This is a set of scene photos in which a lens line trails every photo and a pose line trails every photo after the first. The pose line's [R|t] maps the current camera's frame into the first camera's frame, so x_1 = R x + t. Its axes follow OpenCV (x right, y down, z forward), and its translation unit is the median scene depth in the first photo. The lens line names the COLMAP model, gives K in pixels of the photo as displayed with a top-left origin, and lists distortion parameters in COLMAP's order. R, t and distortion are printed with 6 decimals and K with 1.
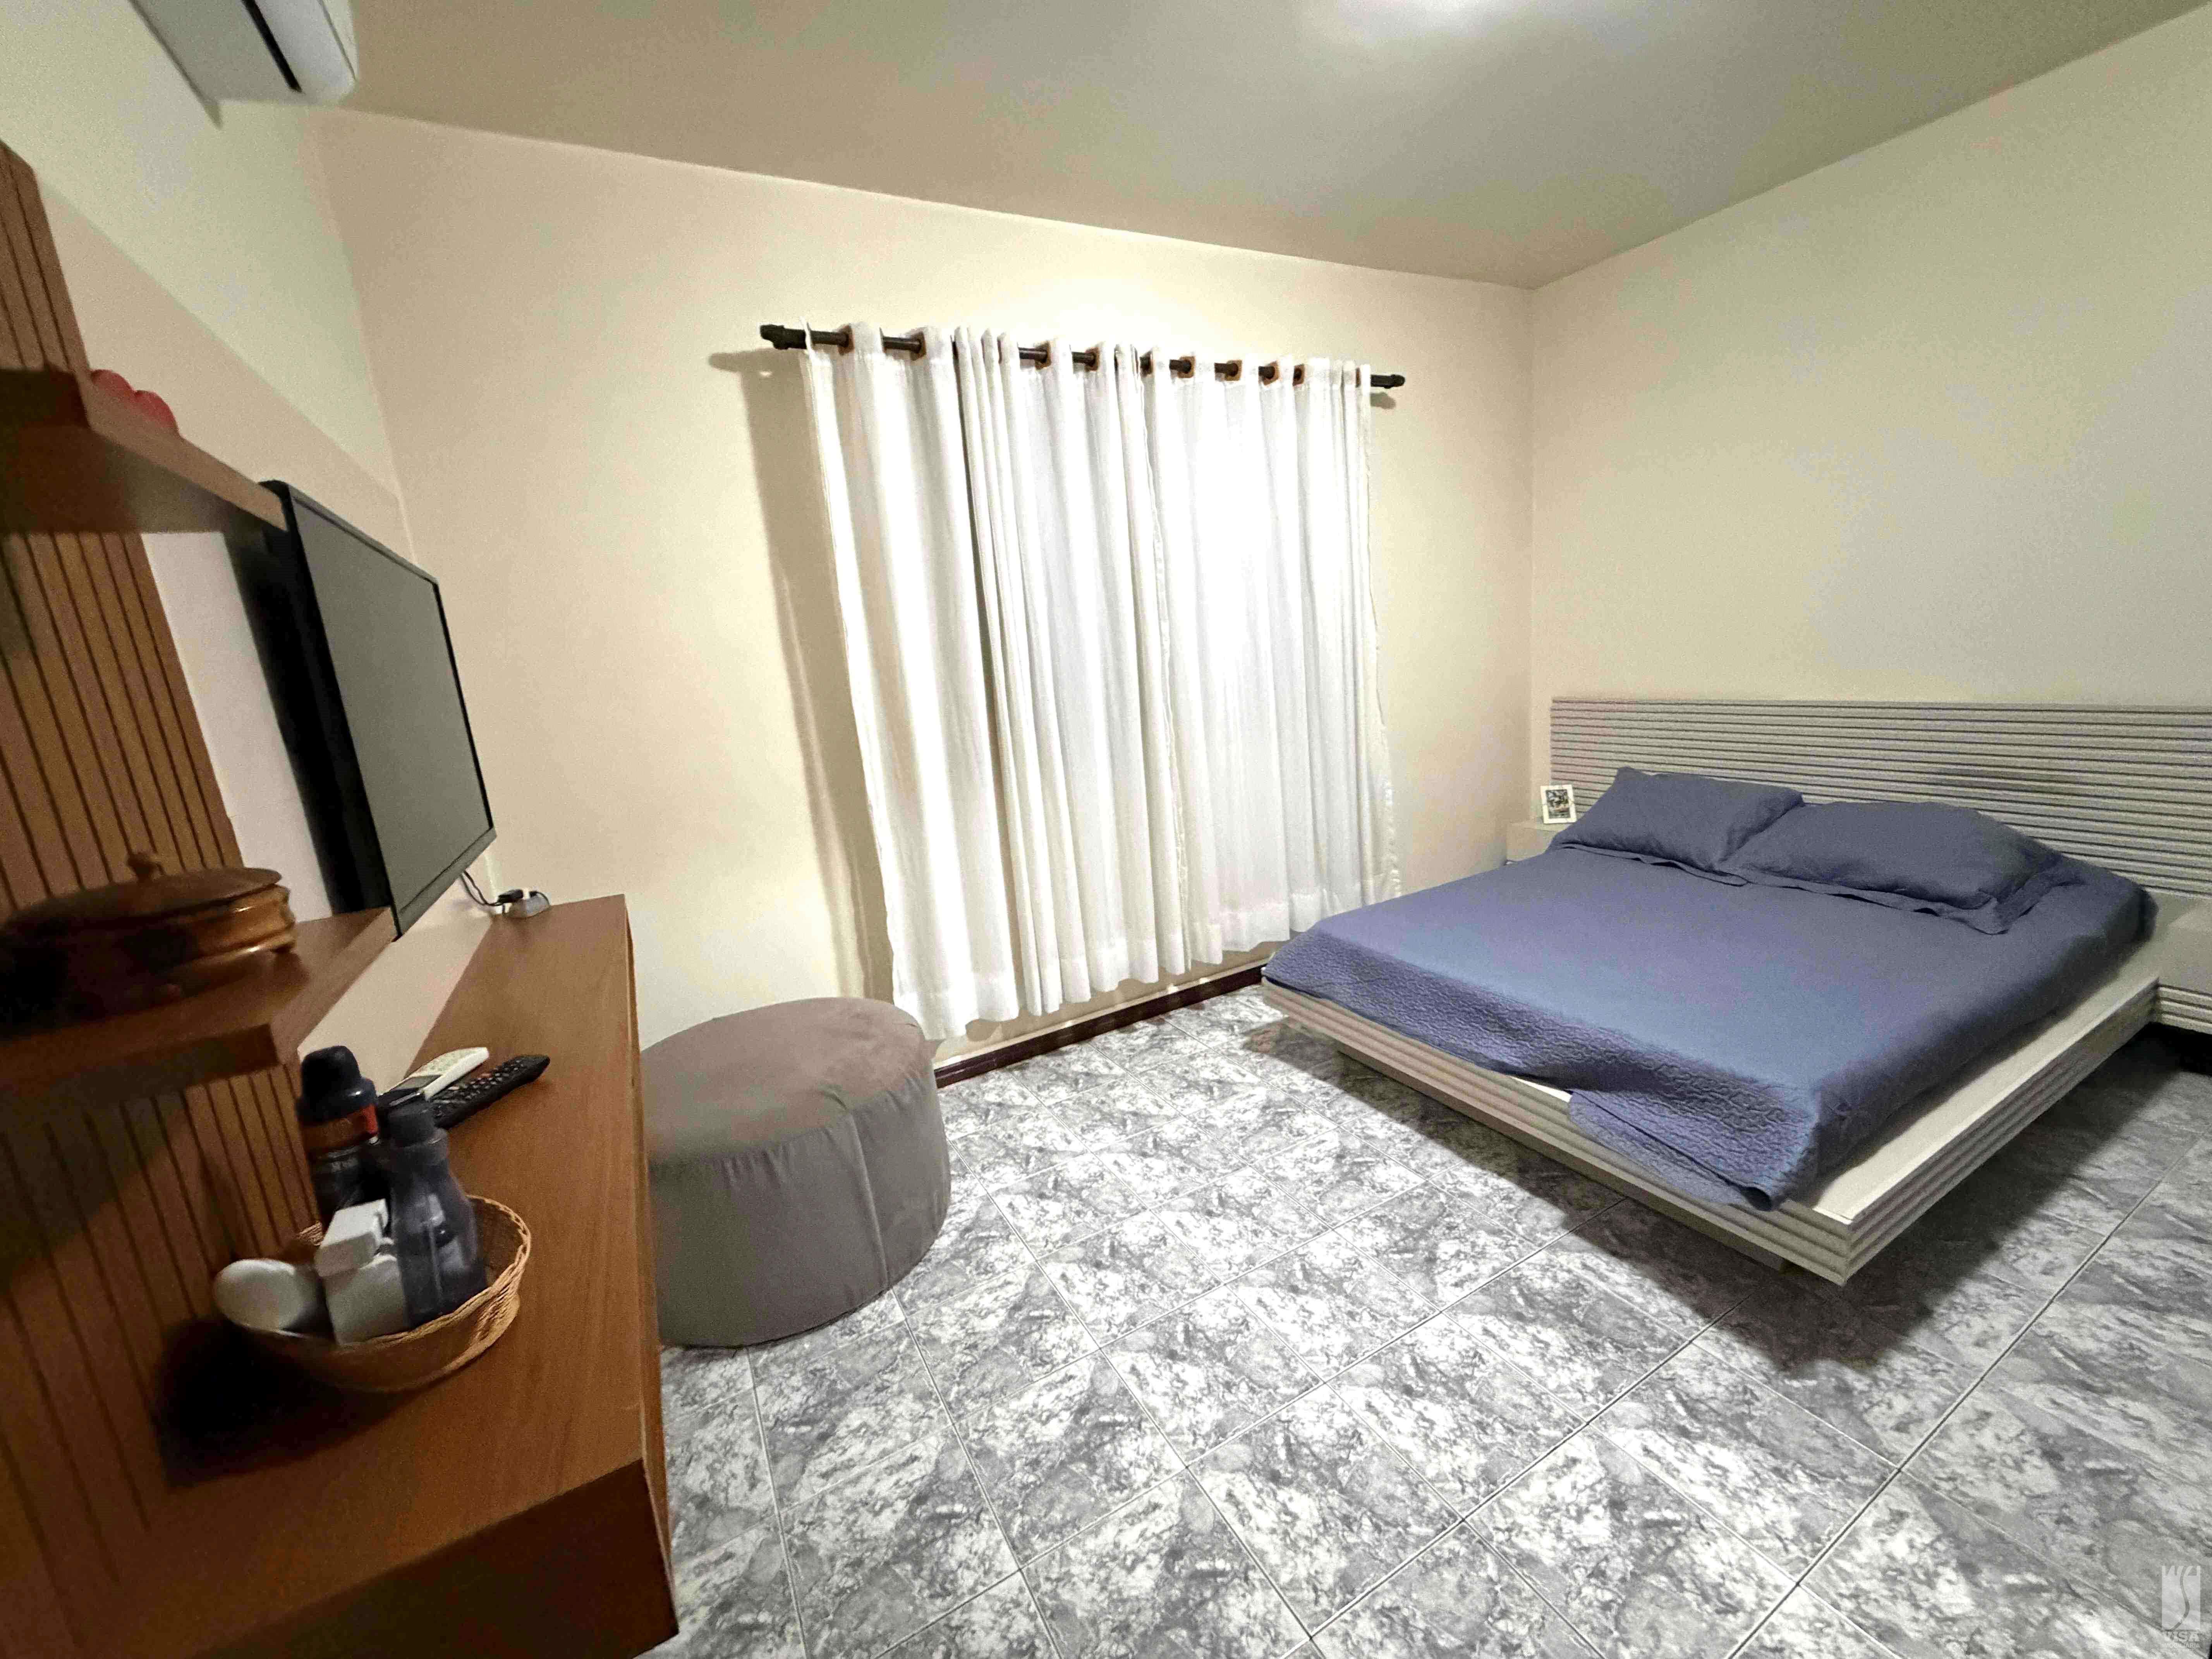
lens RADIAL K [[880.7, 0, 1105.4], [0, 880.7, 823.1], [0, 0, 1]] dist [-0.001482, 0.000320]
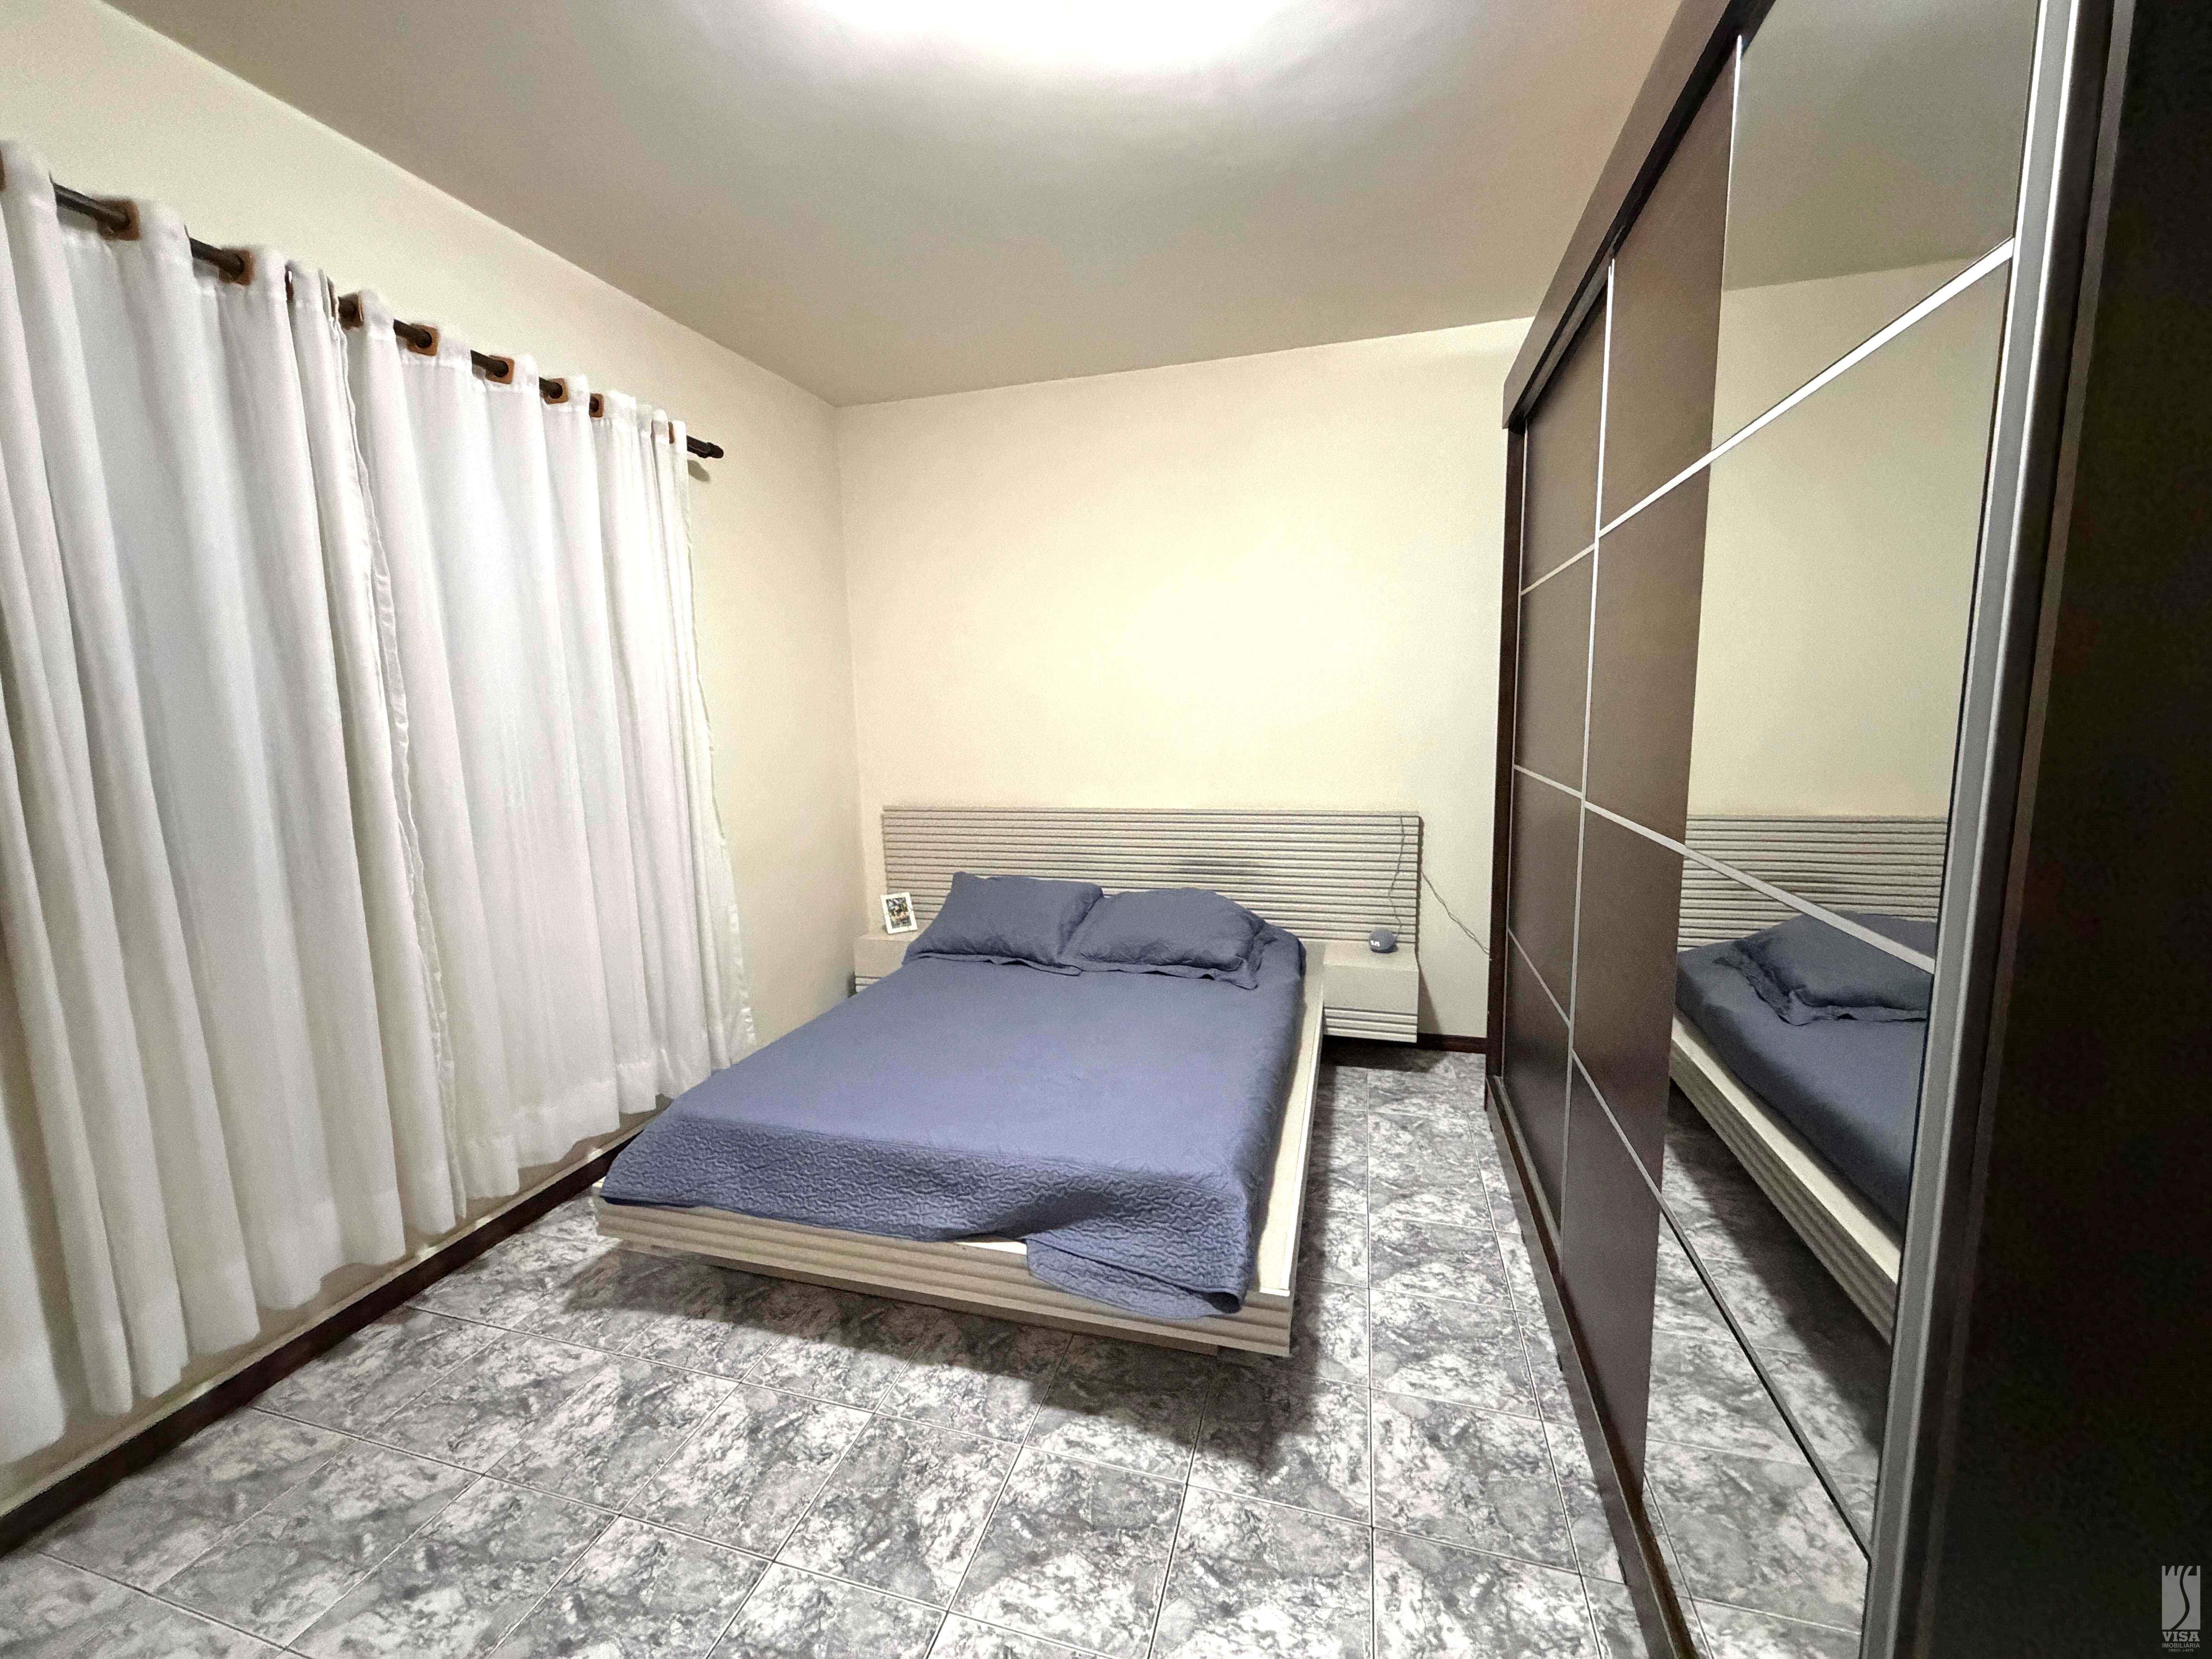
lens RADIAL K [[880.7, 0, 1107.2], [0, 880.7, 826.0], [0, 0, 1]] dist [-0.001482, 0.000320]
pose [[0.706158, -0.018175, 0.707821, -0.027440], [0.103117, 0.991652, -0.077412, -0.025104], [-0.700505, 0.127653, 0.702138, 0.184646]]
